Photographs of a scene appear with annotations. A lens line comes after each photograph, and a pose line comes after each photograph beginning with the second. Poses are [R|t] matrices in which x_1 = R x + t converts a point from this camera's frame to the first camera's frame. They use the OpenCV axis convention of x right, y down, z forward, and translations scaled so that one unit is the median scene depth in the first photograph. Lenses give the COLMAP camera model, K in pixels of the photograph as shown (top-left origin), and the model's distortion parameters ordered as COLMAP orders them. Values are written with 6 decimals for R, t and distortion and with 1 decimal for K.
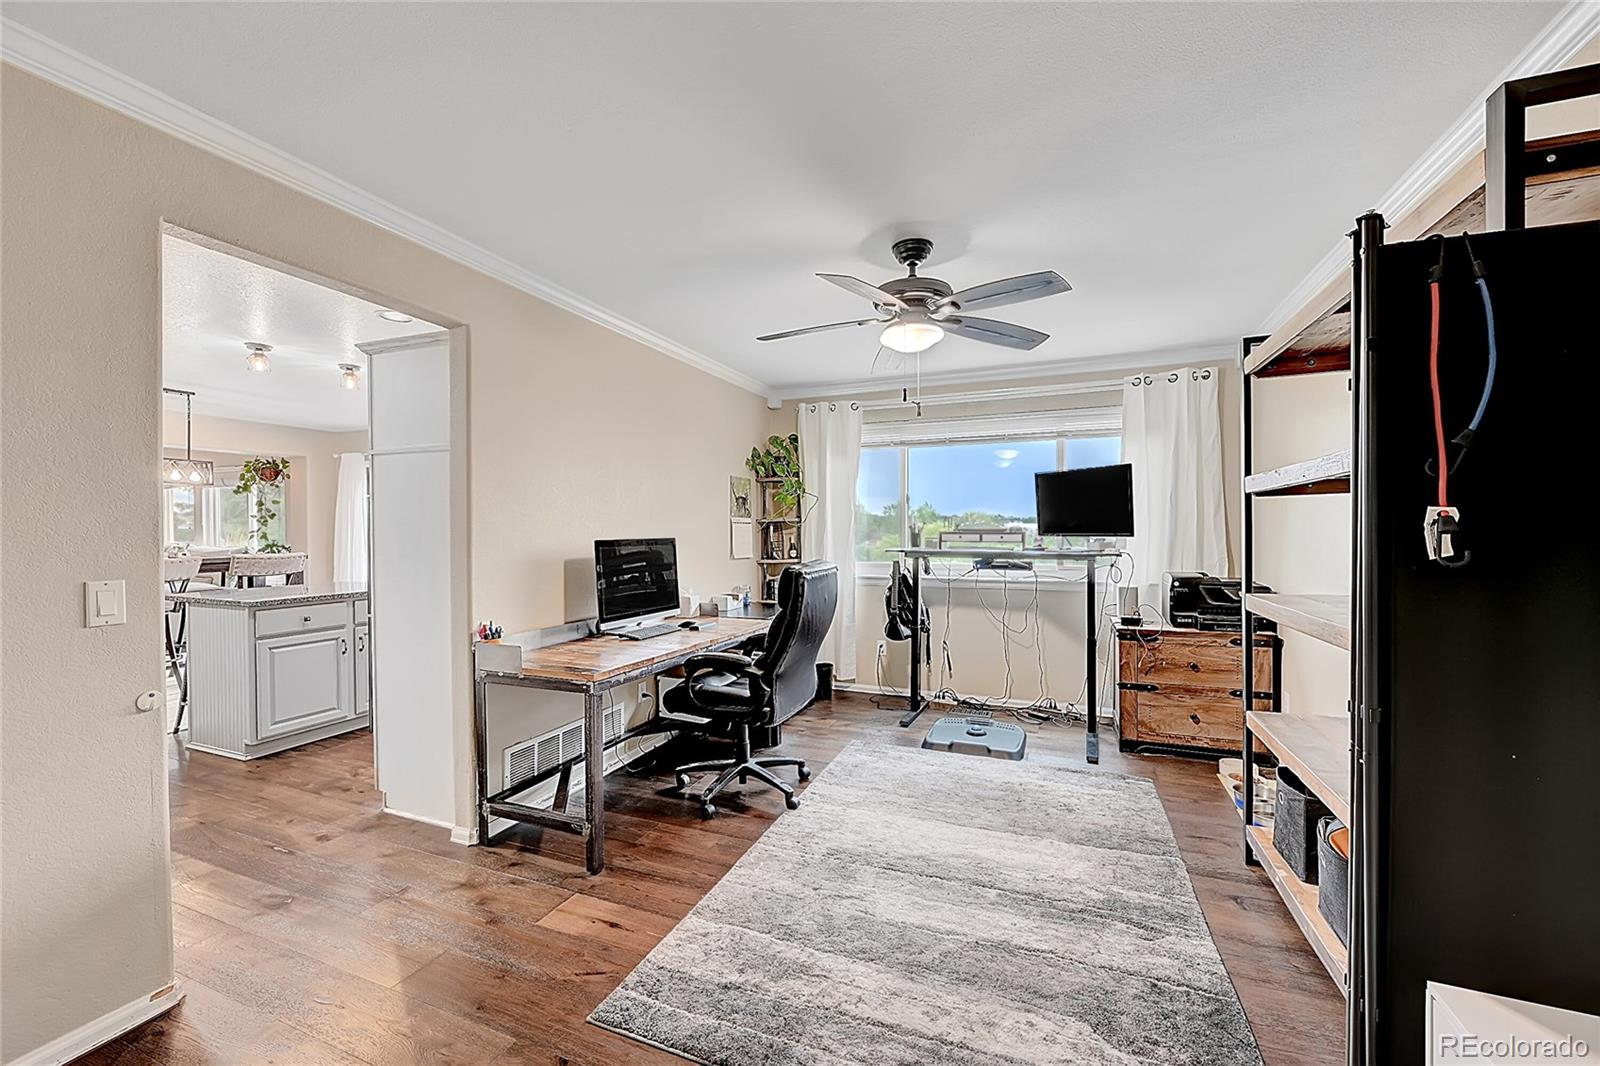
lens RADIAL K [[628.8, 0, 800.0], [0, 628.8, 539.6], [0, 0, 1]] dist [-0.000835, 0.000148]
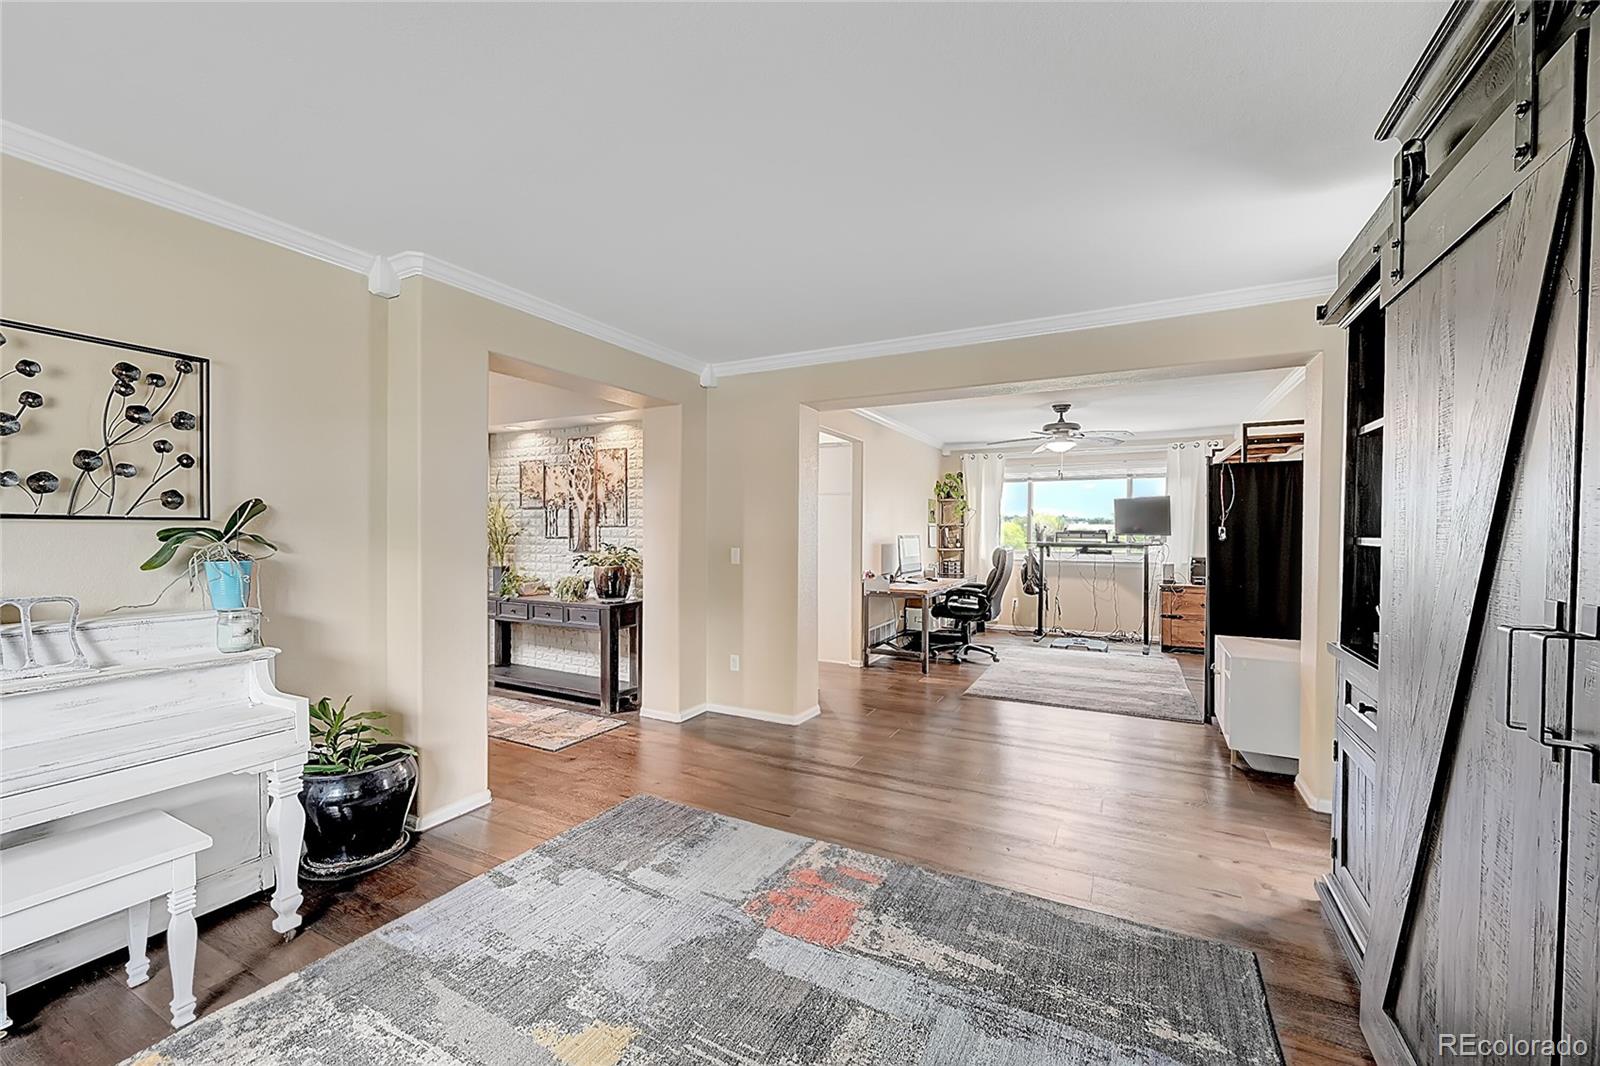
lens RADIAL K [[628.8, 0, 805.7], [0, 628.8, 541.0], [0, 0, 1]] dist [-0.000835, 0.000148]
pose [[0.996364, 0.006516, -0.084943, -0.327910], [-0.006241, 0.999974, 0.003500, 0.010591], [0.084964, -0.002957, 0.996380, -0.806305]]
